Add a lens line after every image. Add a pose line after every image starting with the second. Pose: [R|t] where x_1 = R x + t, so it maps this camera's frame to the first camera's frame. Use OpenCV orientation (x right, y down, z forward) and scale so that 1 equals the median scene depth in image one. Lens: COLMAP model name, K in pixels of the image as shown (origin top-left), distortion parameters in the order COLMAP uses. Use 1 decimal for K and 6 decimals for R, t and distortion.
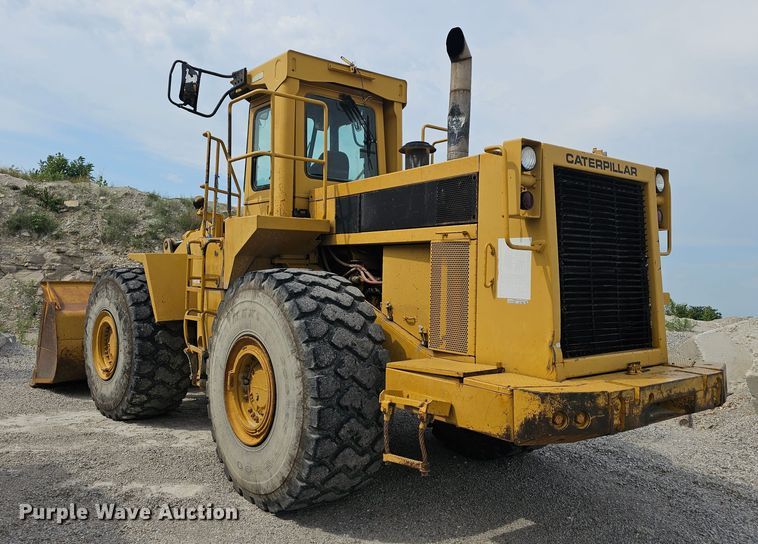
lens RADIAL K [[613.4, 0, 379.0], [0, 613.4, 272.0], [0, 0, 1]] dist [0.039064, -0.002554]
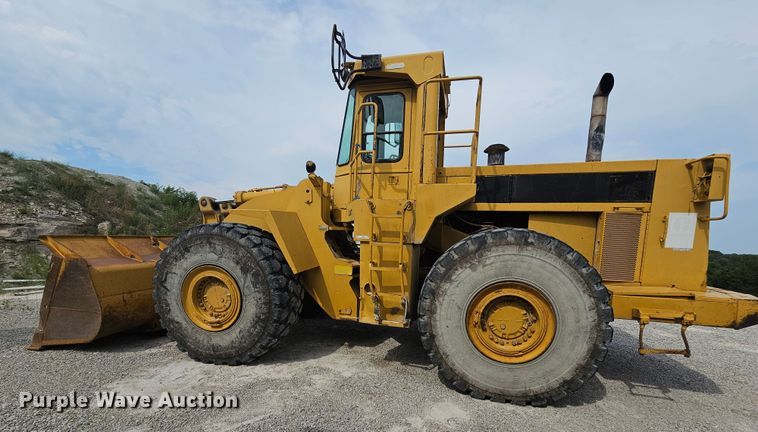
lens RADIAL K [[306.2, 0, 380.0], [0, 306.2, 268.3], [0, 0, 1]] dist [-0.001295, -0.000057]
pose [[0.798274, -0.068293, 0.598410, -0.822222], [-0.011421, 0.991656, 0.128408, -0.001090], [-0.602186, -0.109339, 0.790833, 0.684207]]
